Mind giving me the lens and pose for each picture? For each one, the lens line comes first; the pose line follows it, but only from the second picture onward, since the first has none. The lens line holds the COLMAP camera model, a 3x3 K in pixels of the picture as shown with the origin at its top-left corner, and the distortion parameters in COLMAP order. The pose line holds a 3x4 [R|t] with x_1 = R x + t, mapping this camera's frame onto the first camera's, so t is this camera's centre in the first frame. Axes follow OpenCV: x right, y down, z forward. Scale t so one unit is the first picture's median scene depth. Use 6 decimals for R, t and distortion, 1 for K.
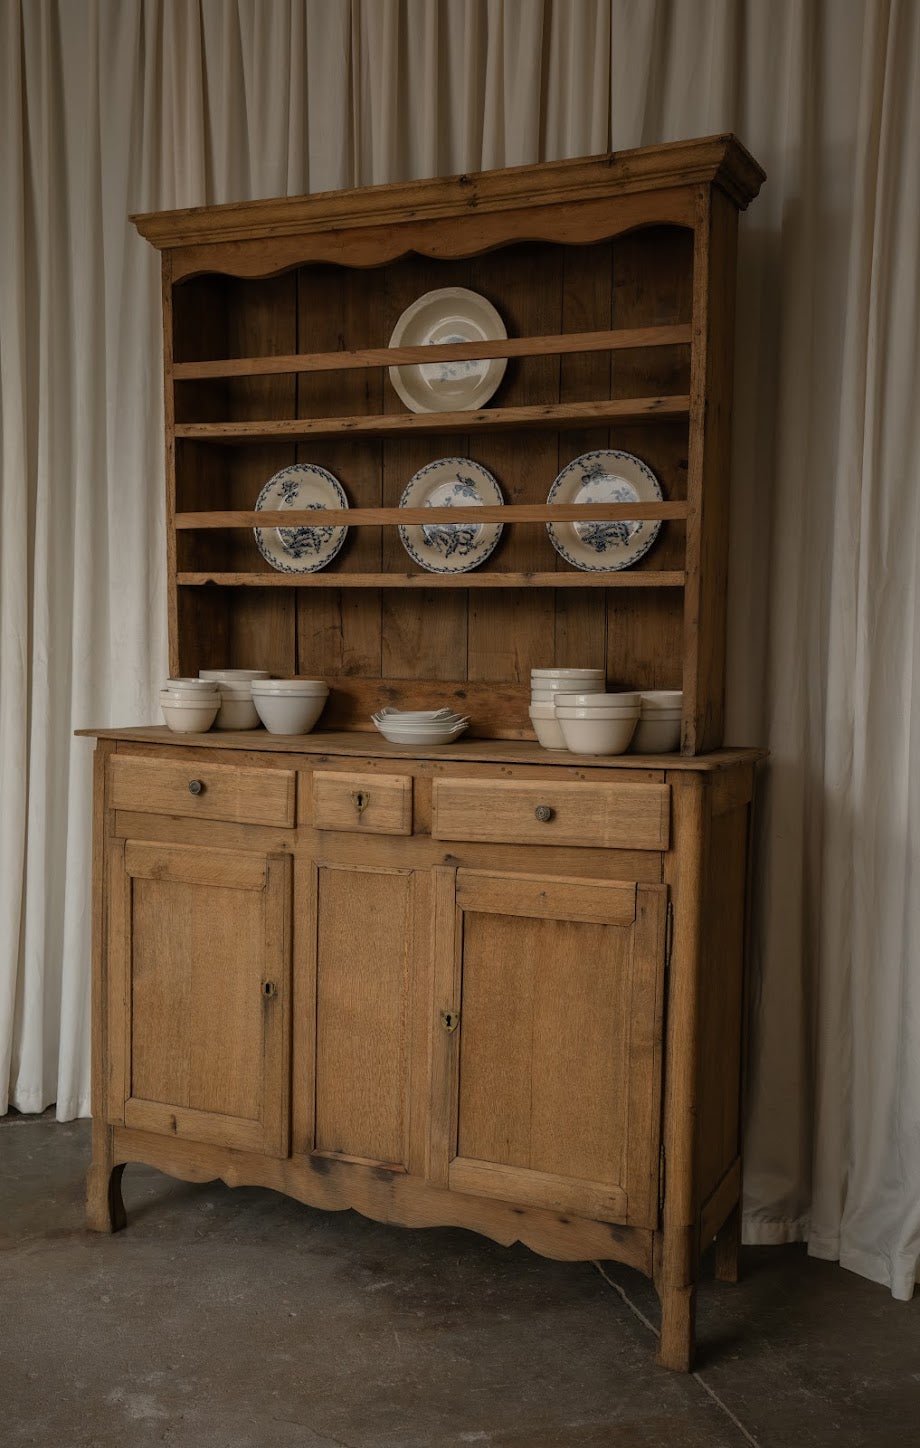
lens RADIAL K [[1379.2, 0, 447.8], [0, 1379.2, 720.8], [0, 0, 1]] dist [0.061096, 0.000000]
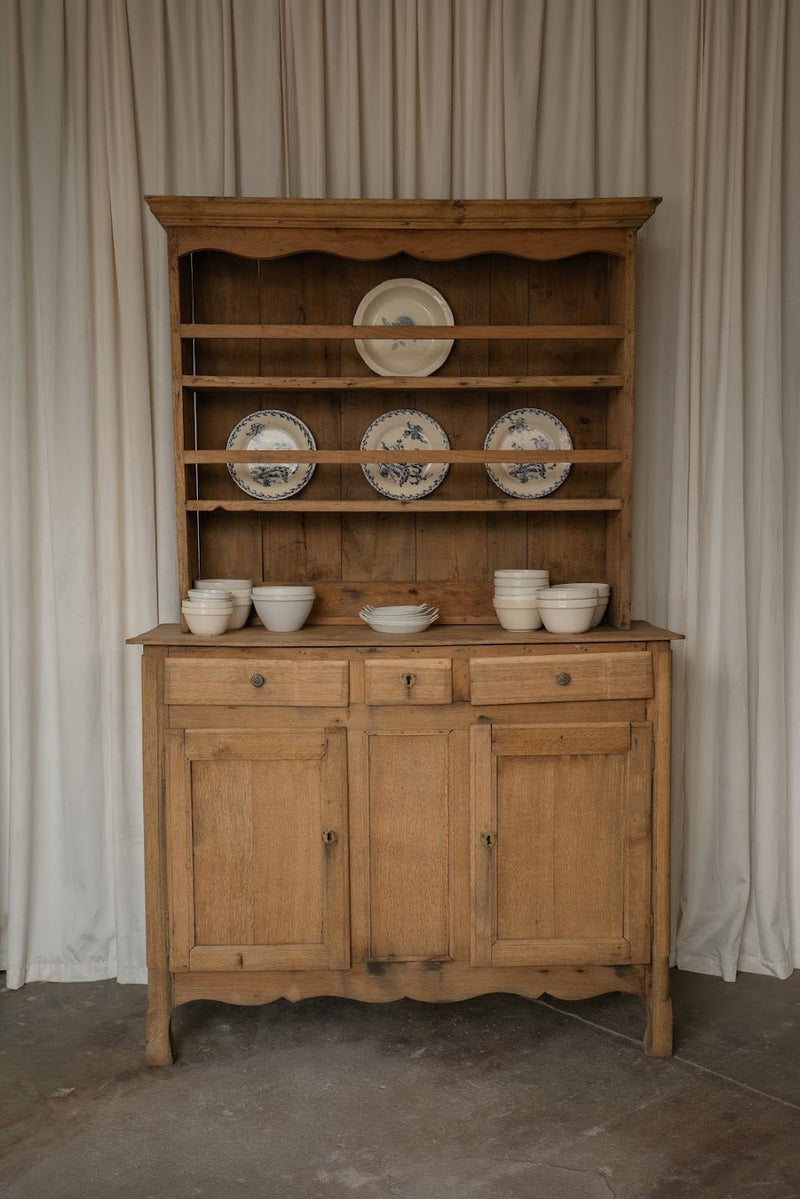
lens RADIAL K [[1145.3, 0, 405.2], [0, 1145.3, 596.8], [0, 0, 1]] dist [0.061068, 0.000000]
pose [[0.898278, -0.050990, 0.436460, -0.518679], [0.046201, 0.998699, 0.021587, -0.042366], [-0.436993, 0.000774, 0.899465, 0.039438]]
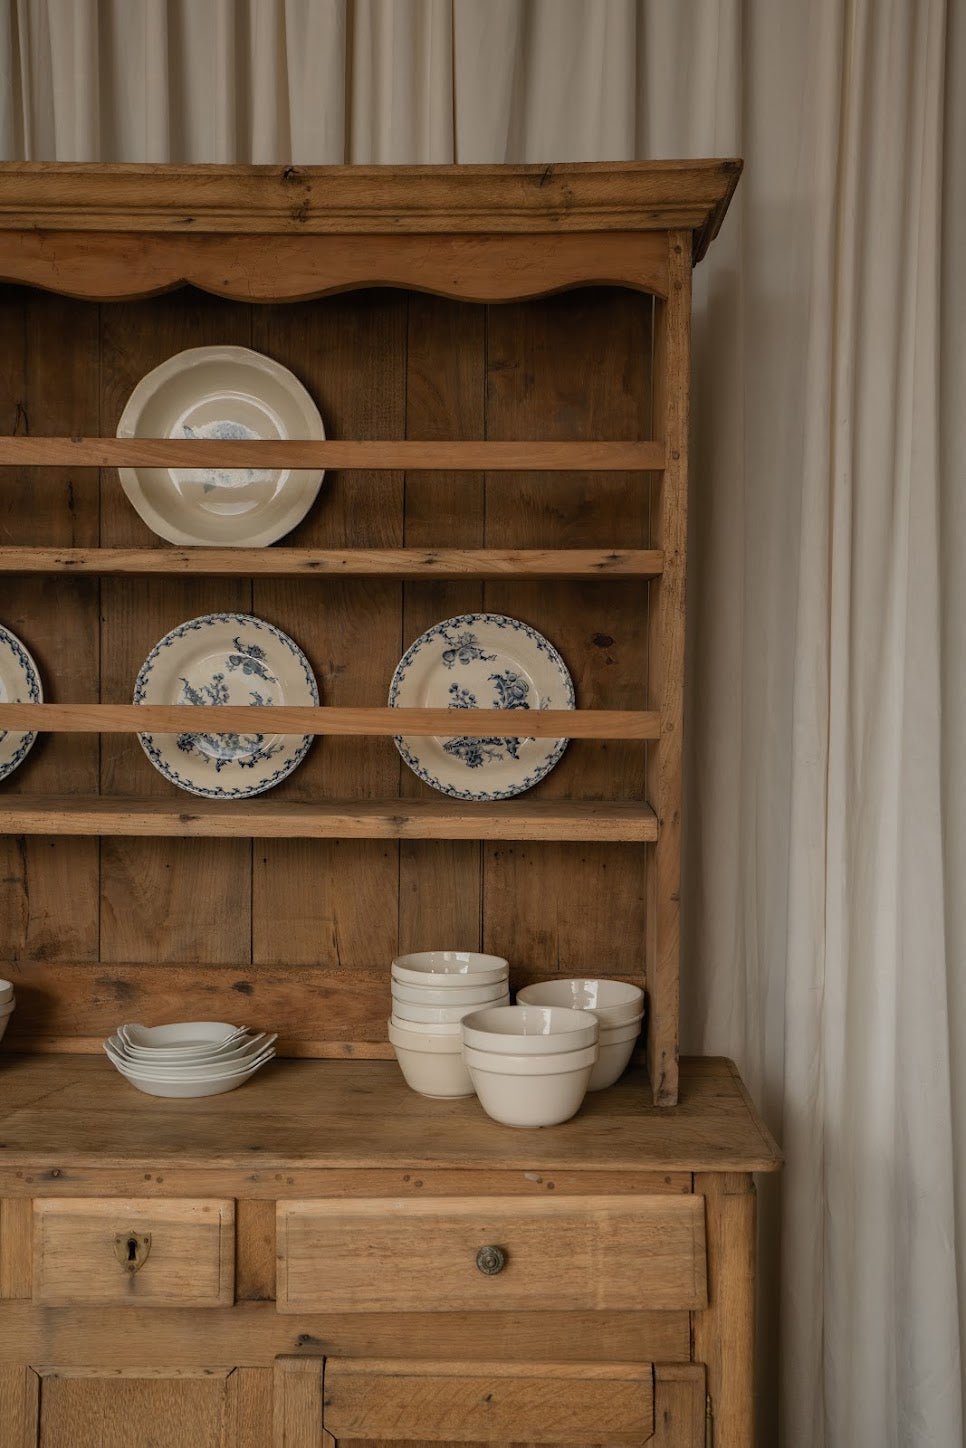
lens RADIAL K [[1383.1, 0, 490.7], [0, 1383.1, 725.0], [0, 0, 1]] dist [0.061068, 0.000000]
pose [[0.924741, -0.013748, 0.380349, -0.138394], [0.028091, 0.999087, -0.032183, -0.127363], [-0.379560, 0.040445, 0.924283, 0.411939]]
